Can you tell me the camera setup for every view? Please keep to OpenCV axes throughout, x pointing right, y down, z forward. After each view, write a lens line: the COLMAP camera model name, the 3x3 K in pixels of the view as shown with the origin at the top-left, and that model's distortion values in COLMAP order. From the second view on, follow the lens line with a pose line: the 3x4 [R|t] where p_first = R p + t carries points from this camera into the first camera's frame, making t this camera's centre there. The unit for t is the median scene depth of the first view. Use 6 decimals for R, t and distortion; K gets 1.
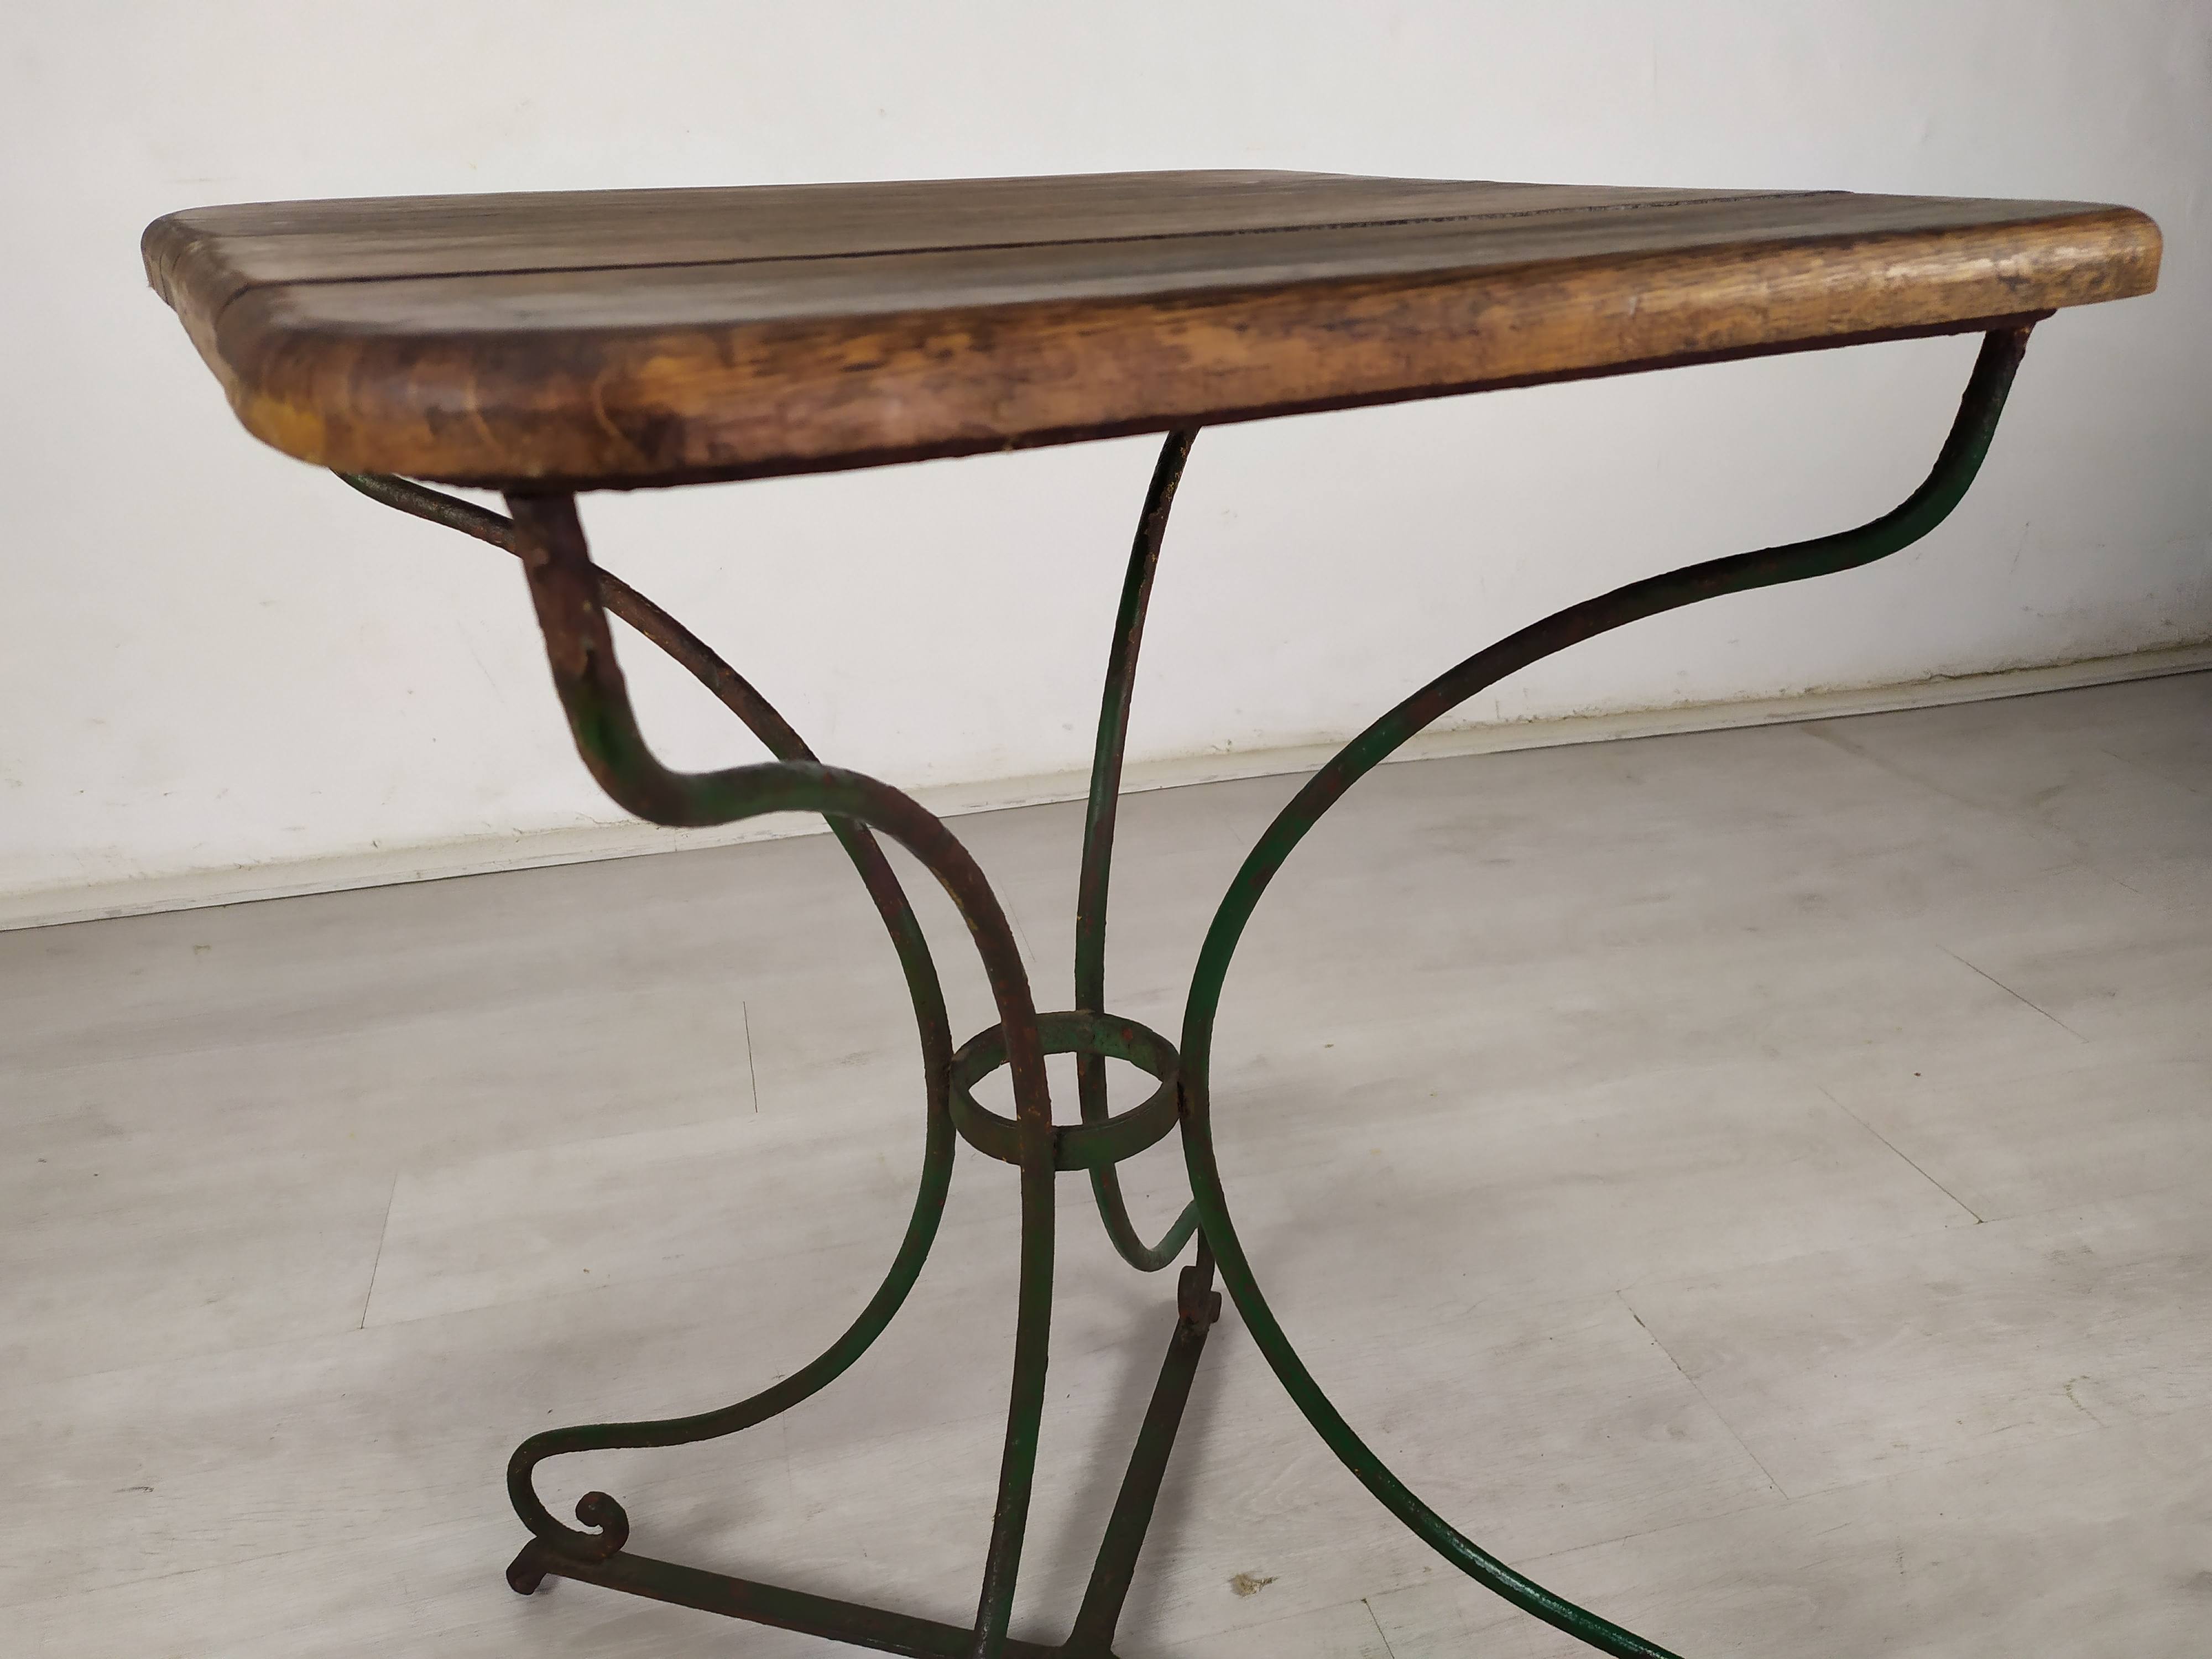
lens RADIAL K [[1700.6, 0, 1120.9], [0, 1700.6, 794.0], [0, 0, 1]] dist [0.062340, -0.076574]
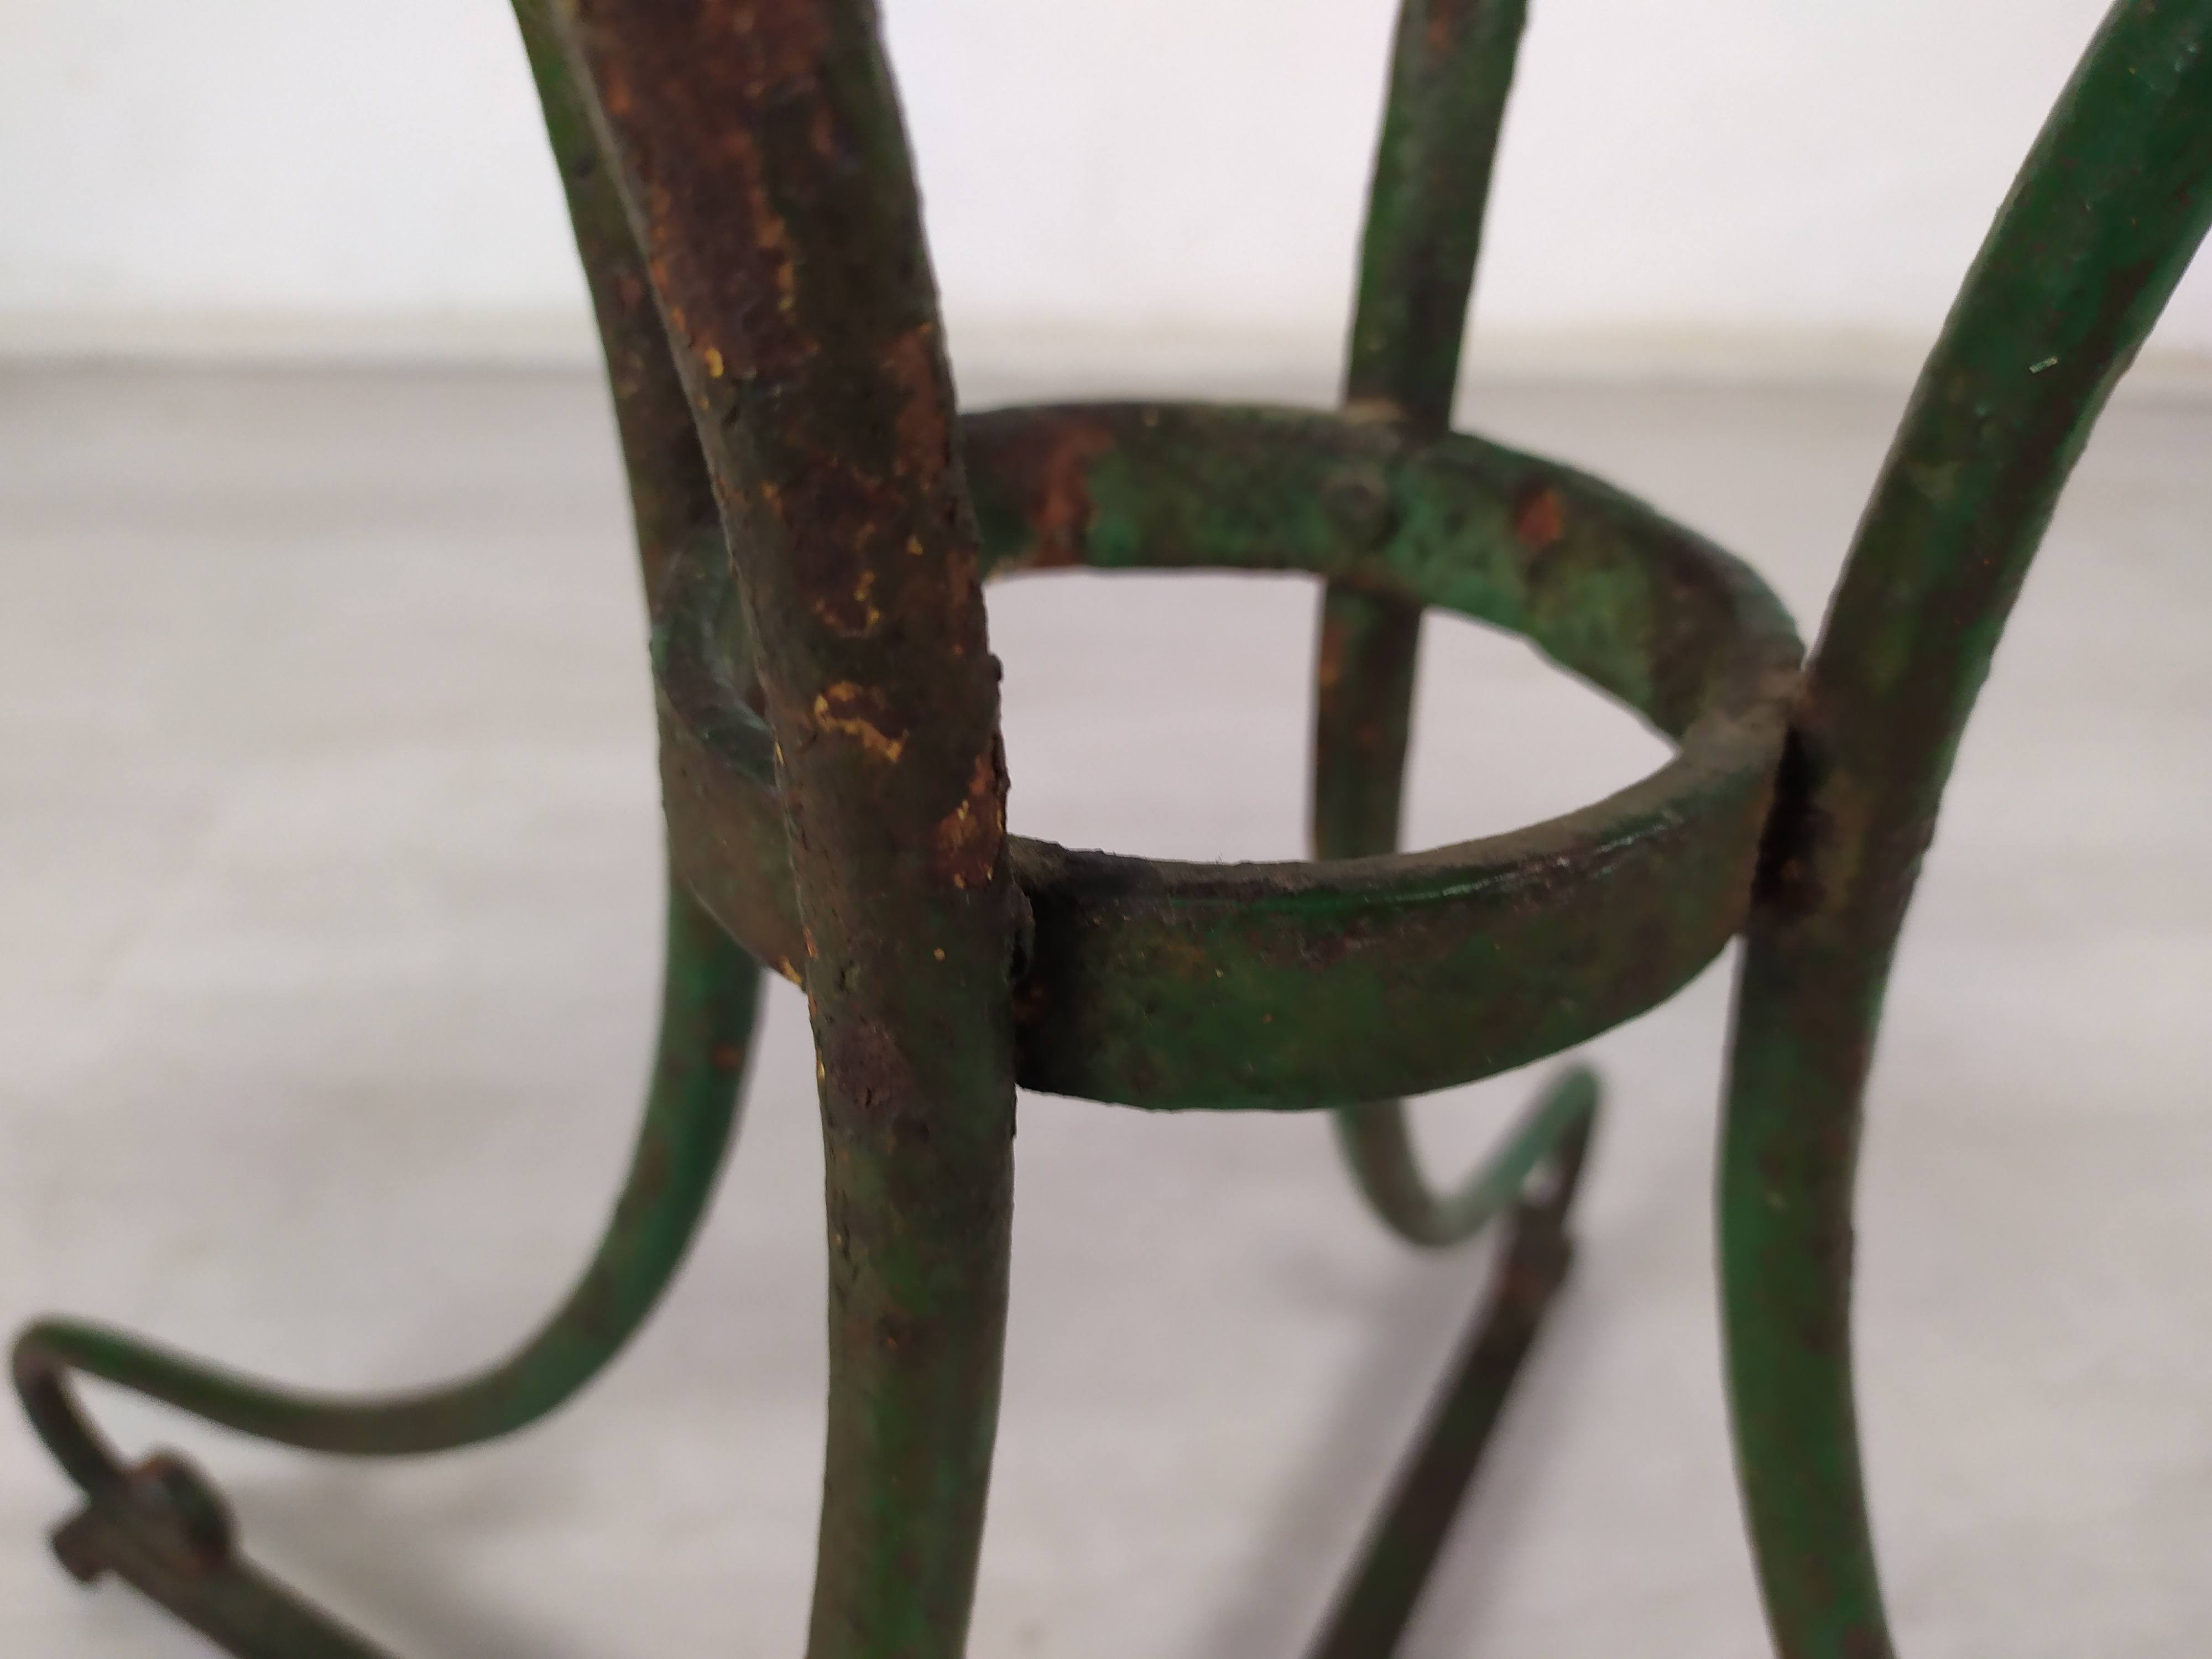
lens RADIAL K [[1763.2, 0, 1106.0], [0, 1763.2, 829.5], [0, 0, 1]] dist [0.035370, -0.000893]
pose [[0.970744, 0.158778, -0.180128, -0.001943], [-0.122313, 0.972523, 0.198087, 0.081820], [0.206631, -0.170260, 0.963491, 0.431710]]
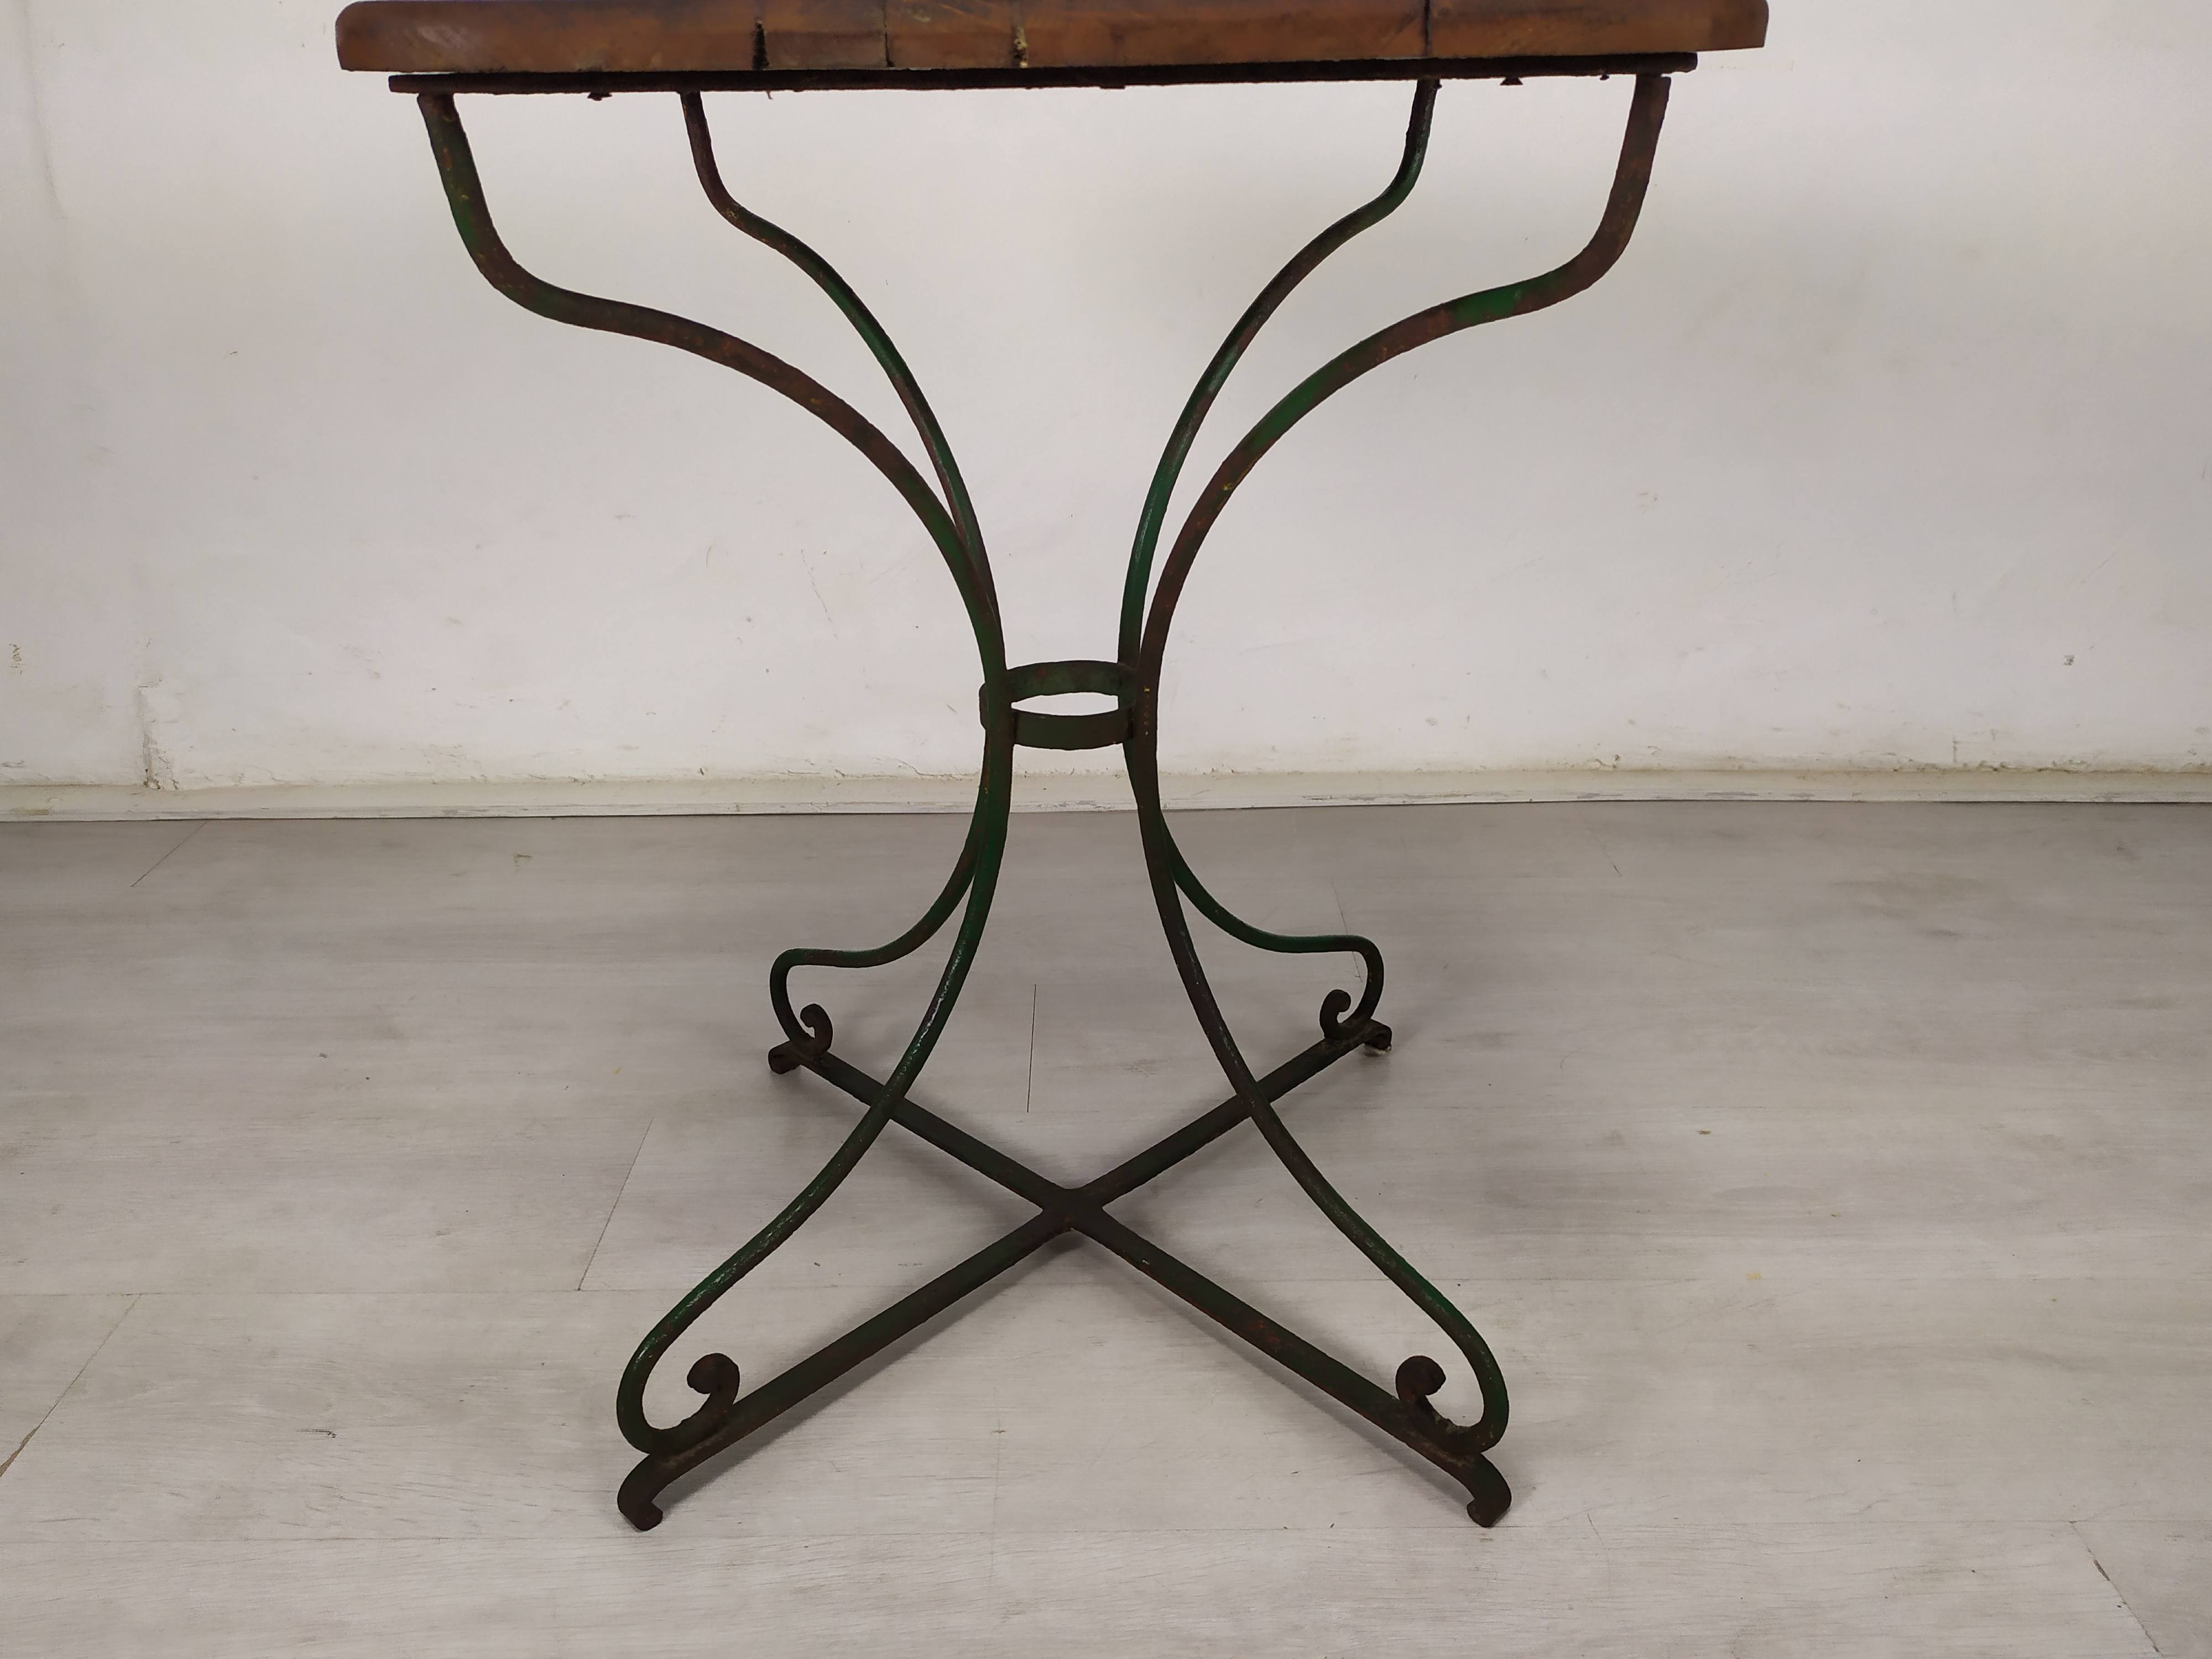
lens RADIAL K [[1700.6, 0, 1120.9], [0, 1700.6, 794.0], [0, 0, 1]] dist [0.062340, -0.076574]
pose [[0.971237, 0.106509, -0.212964, 0.007396], [-0.105198, 0.994297, 0.017507, -0.000334], [0.213614, 0.005400, 0.976903, 0.141070]]
